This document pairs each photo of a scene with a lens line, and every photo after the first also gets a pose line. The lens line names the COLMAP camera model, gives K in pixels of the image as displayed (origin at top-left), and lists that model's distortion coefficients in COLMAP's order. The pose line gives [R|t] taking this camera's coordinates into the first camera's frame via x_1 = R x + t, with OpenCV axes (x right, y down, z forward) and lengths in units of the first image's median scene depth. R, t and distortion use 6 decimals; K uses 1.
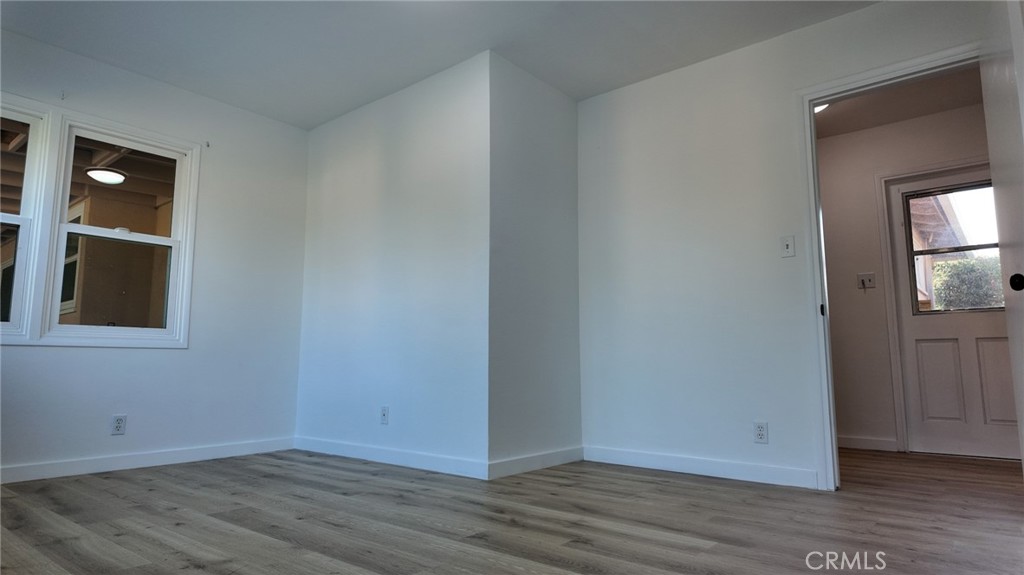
lens RADIAL K [[600.9, 0, 512.0], [0, 600.9, 287.5], [0, 0, 1]] dist [0.079792, -0.084698]
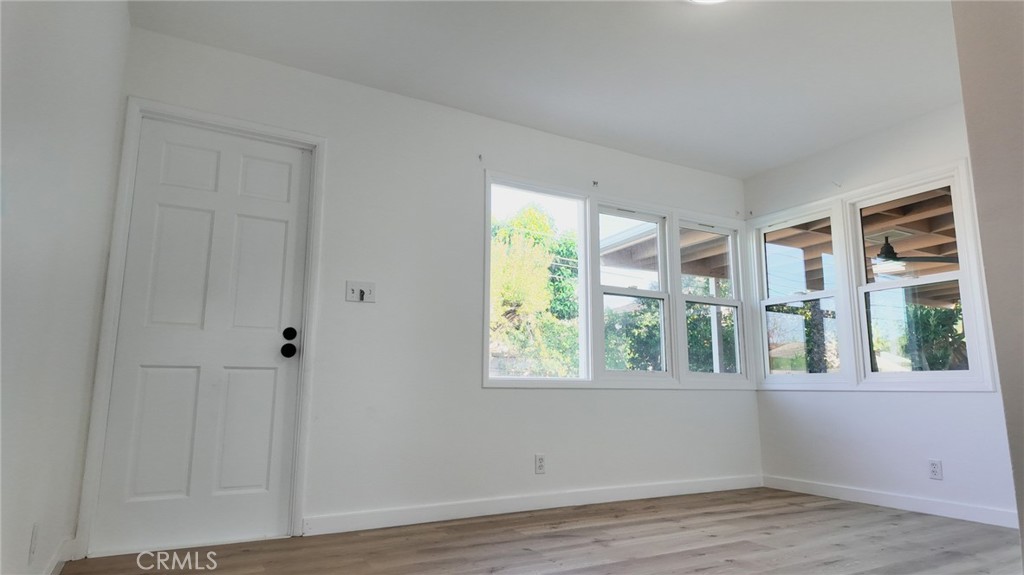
lens RADIAL K [[600.9, 0, 512.0], [0, 600.9, 287.5], [0, 0, 1]] dist [0.079792, -0.084698]
pose [[-0.355276, -0.158071, -0.921299, 0.573806], [0.117266, 0.970275, -0.211695, 0.065410], [0.927377, -0.183247, -0.326180, 0.737022]]
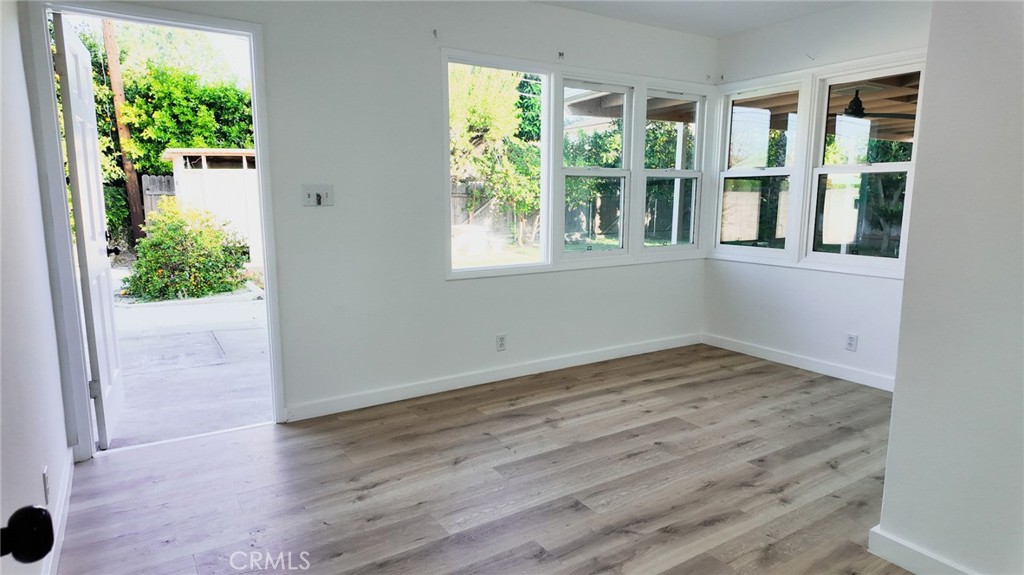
lens RADIAL K [[600.9, 0, 512.0], [0, 600.9, 287.5], [0, 0, 1]] dist [0.079792, -0.084698]
pose [[-0.308611, 0.144674, -0.940122, 0.592295], [0.123875, 0.986061, 0.111079, -0.077211], [0.943088, -0.082177, -0.322230, 0.778829]]
